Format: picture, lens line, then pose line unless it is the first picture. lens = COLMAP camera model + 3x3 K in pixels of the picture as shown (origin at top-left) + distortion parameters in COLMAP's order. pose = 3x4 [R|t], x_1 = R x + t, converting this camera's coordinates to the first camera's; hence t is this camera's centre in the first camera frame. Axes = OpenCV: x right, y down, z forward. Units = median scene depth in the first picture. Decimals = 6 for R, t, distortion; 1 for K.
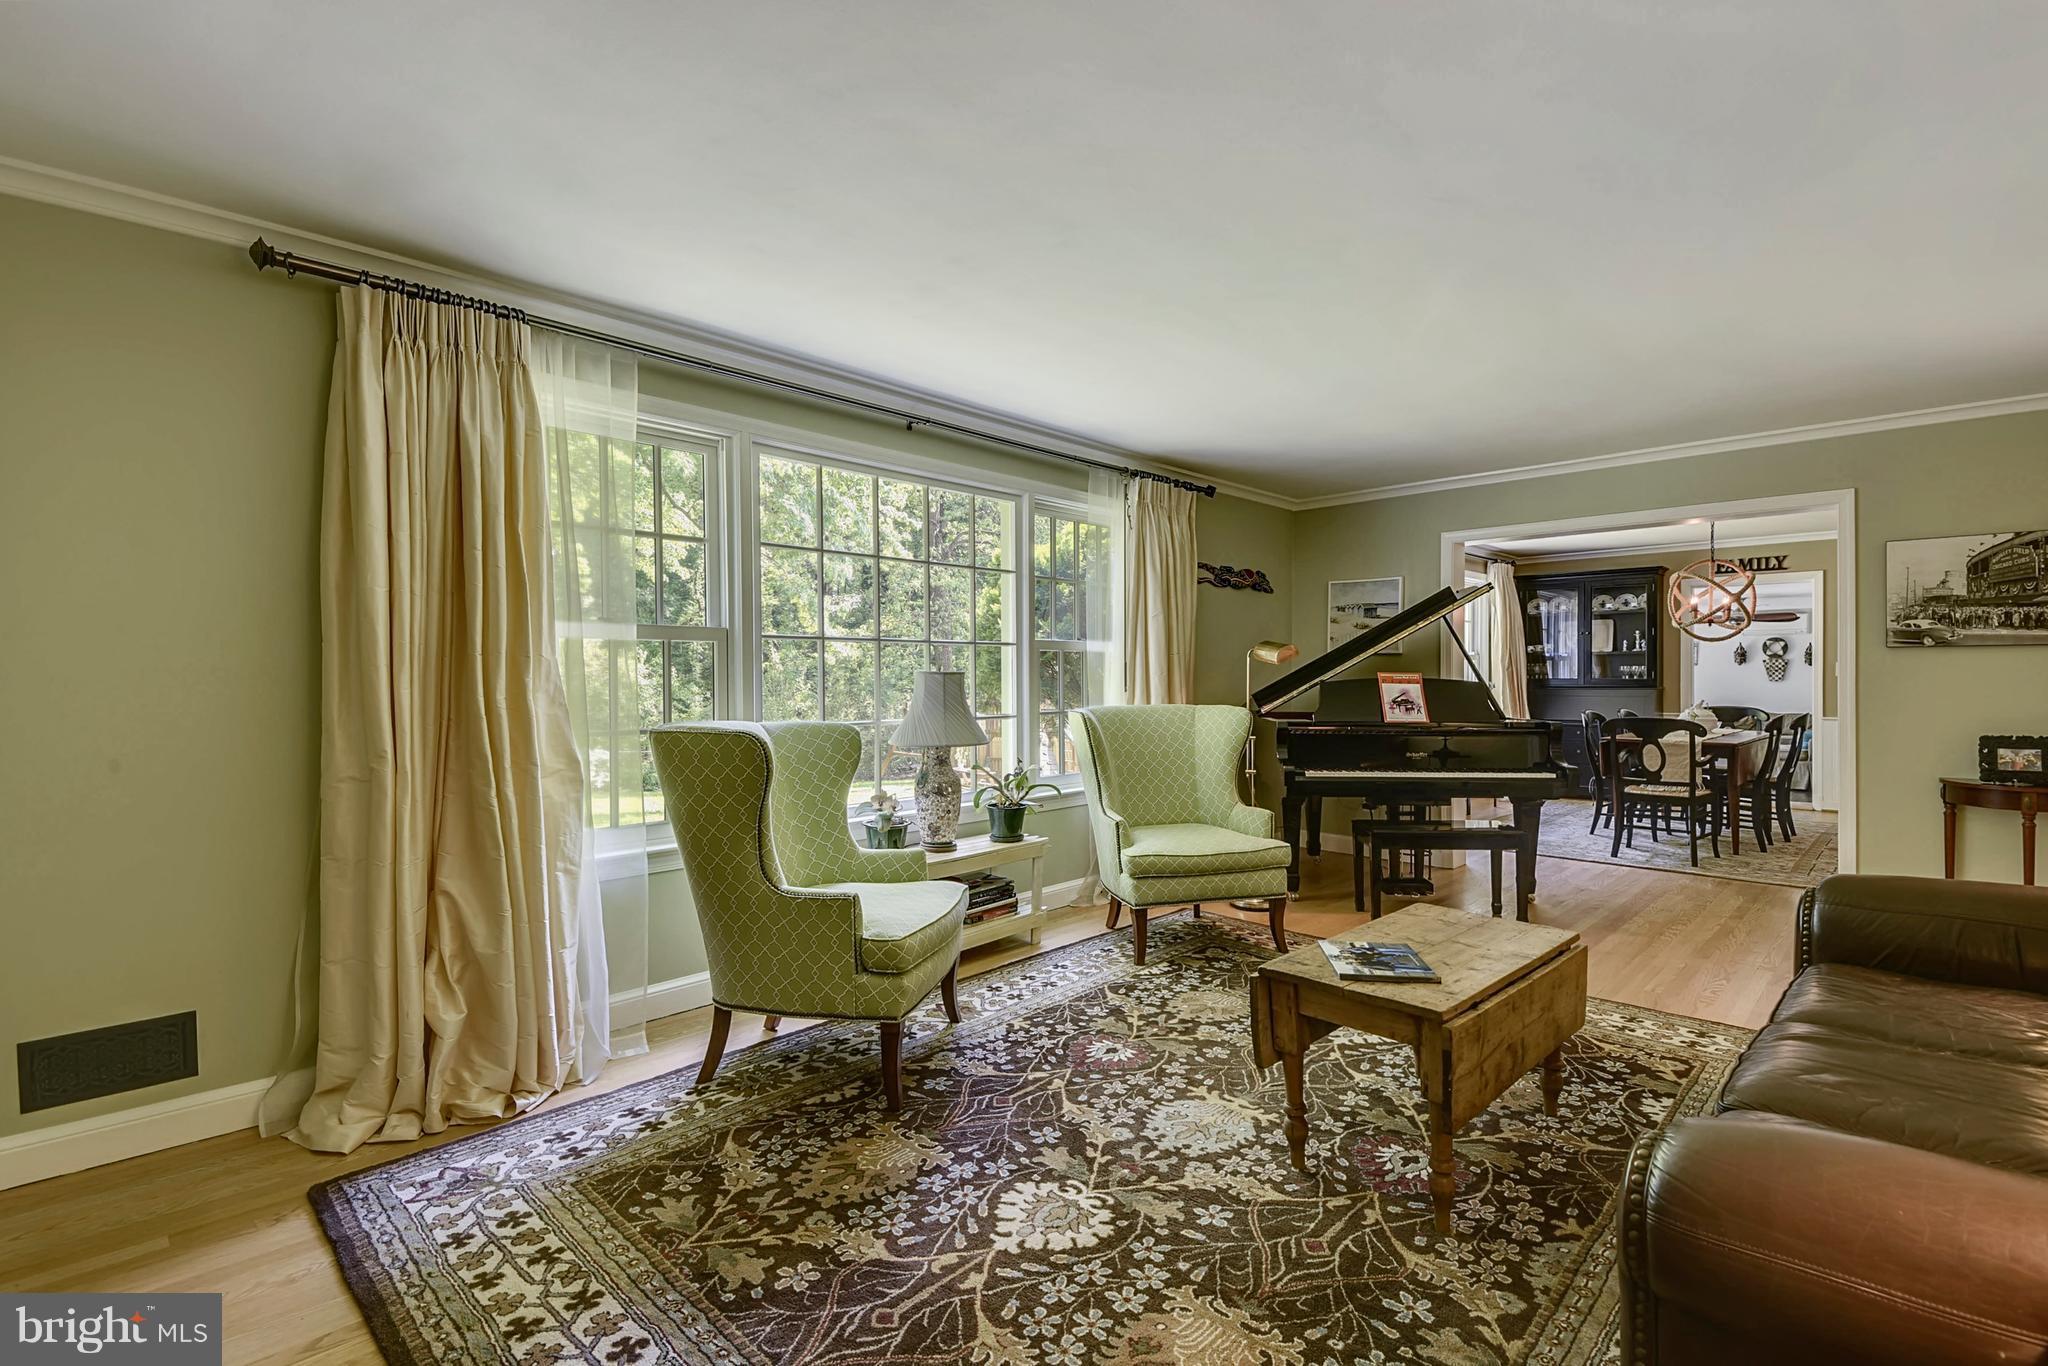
lens RADIAL K [[929.3, 0, 1018.0], [0, 929.3, 690.3], [0, 0, 1]] dist [-0.005439, -0.009288]
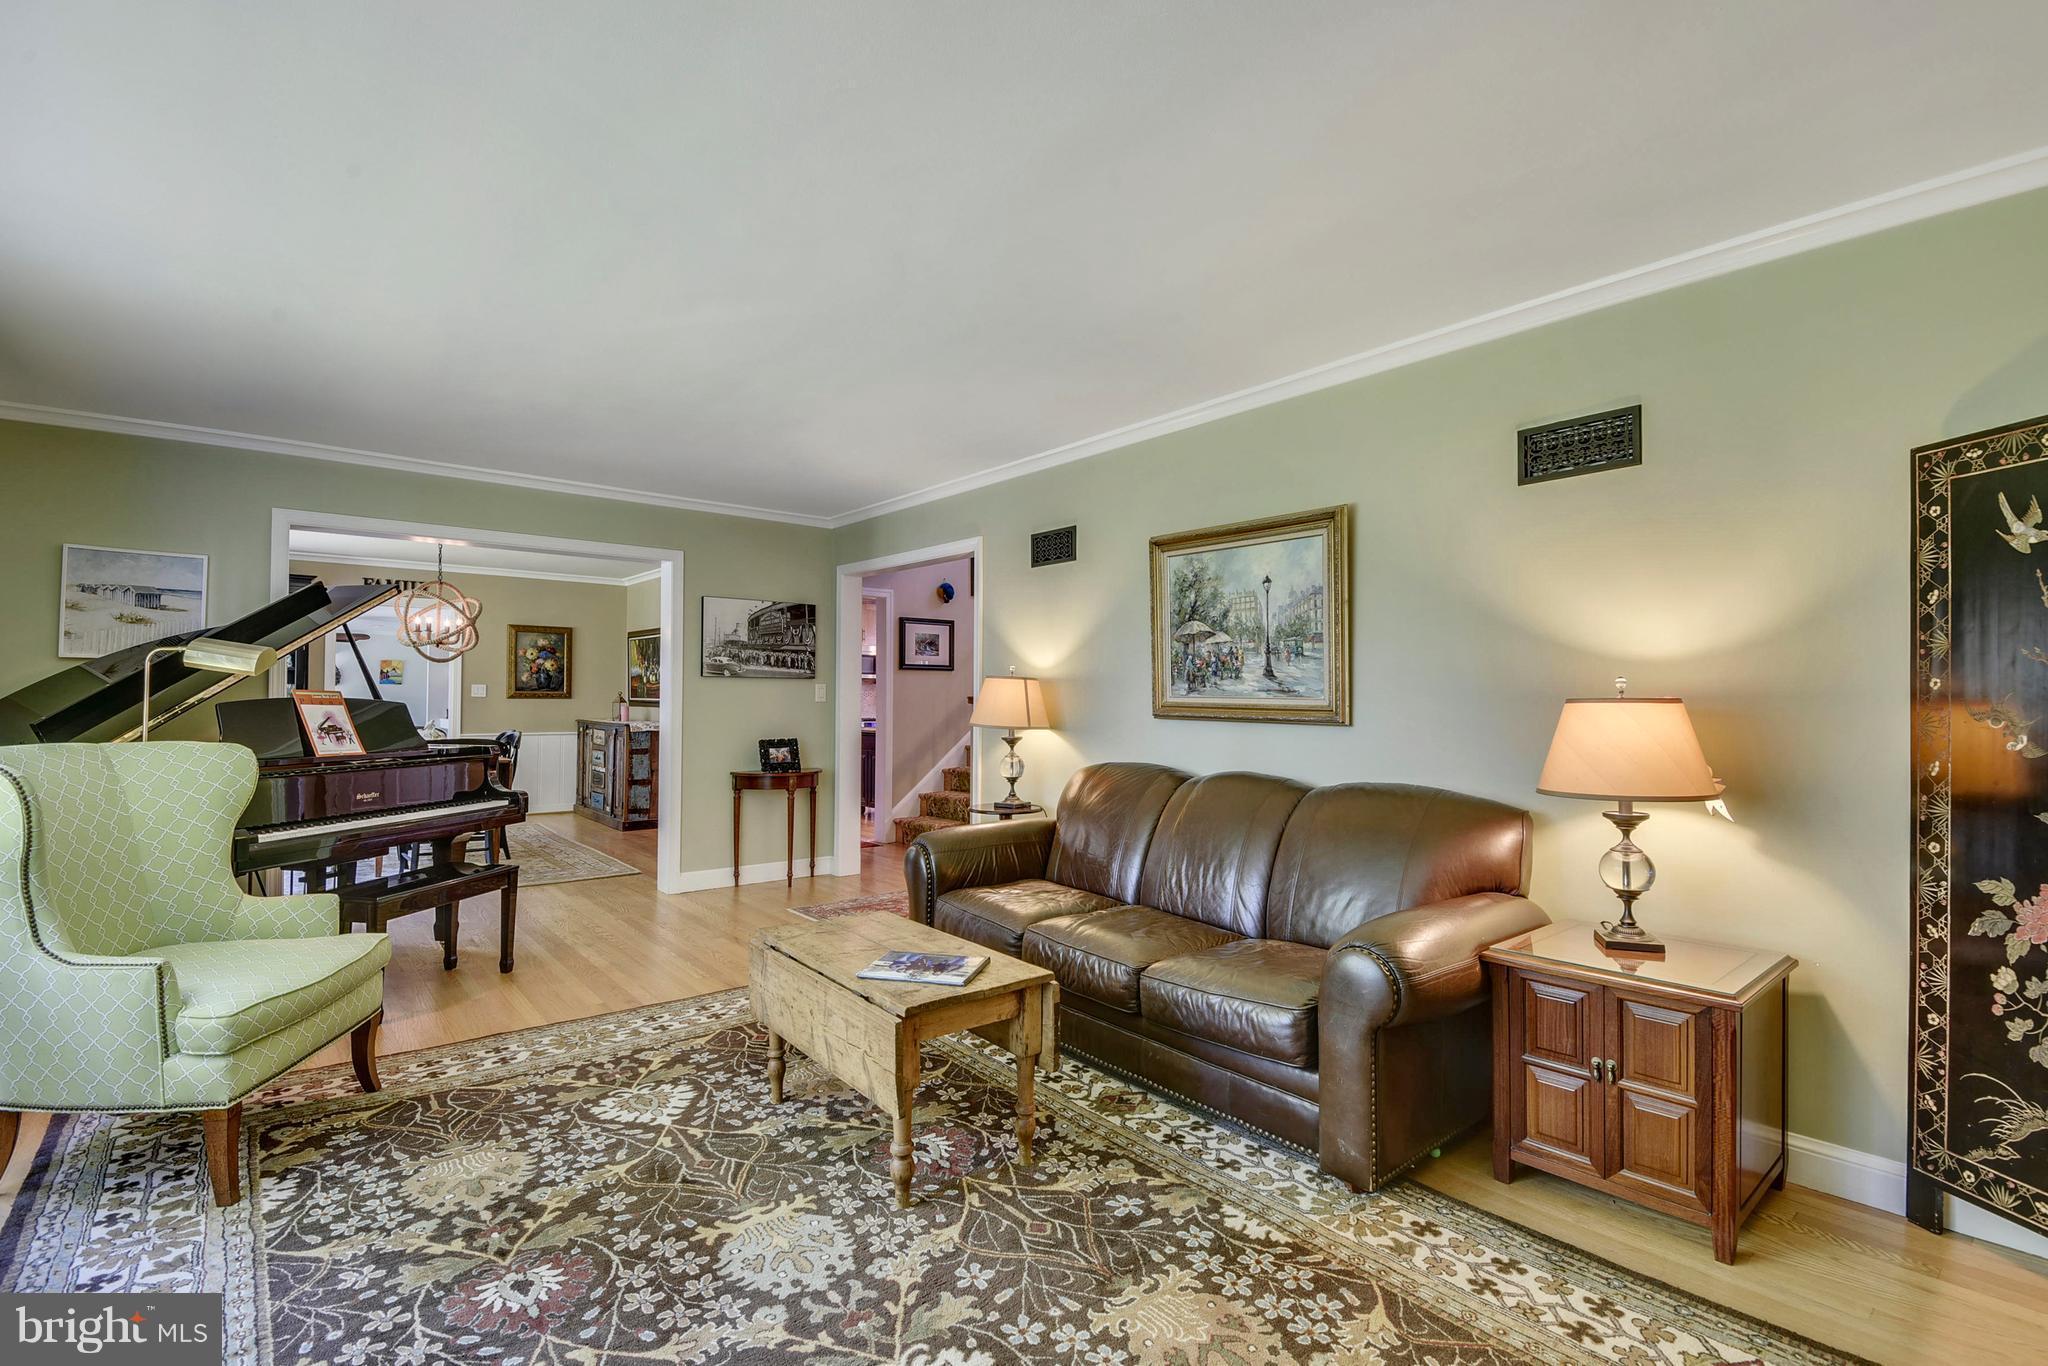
lens RADIAL K [[929.3, 0, 1067.7], [0, 929.3, 670.0], [0, 0, 1]] dist [-0.005439, -0.009288]
pose [[0.079213, 0.034399, 0.996264, -0.460410], [0.007896, 0.999351, -0.035134, -0.007034], [-0.996826, 0.010650, 0.078890, 0.517417]]
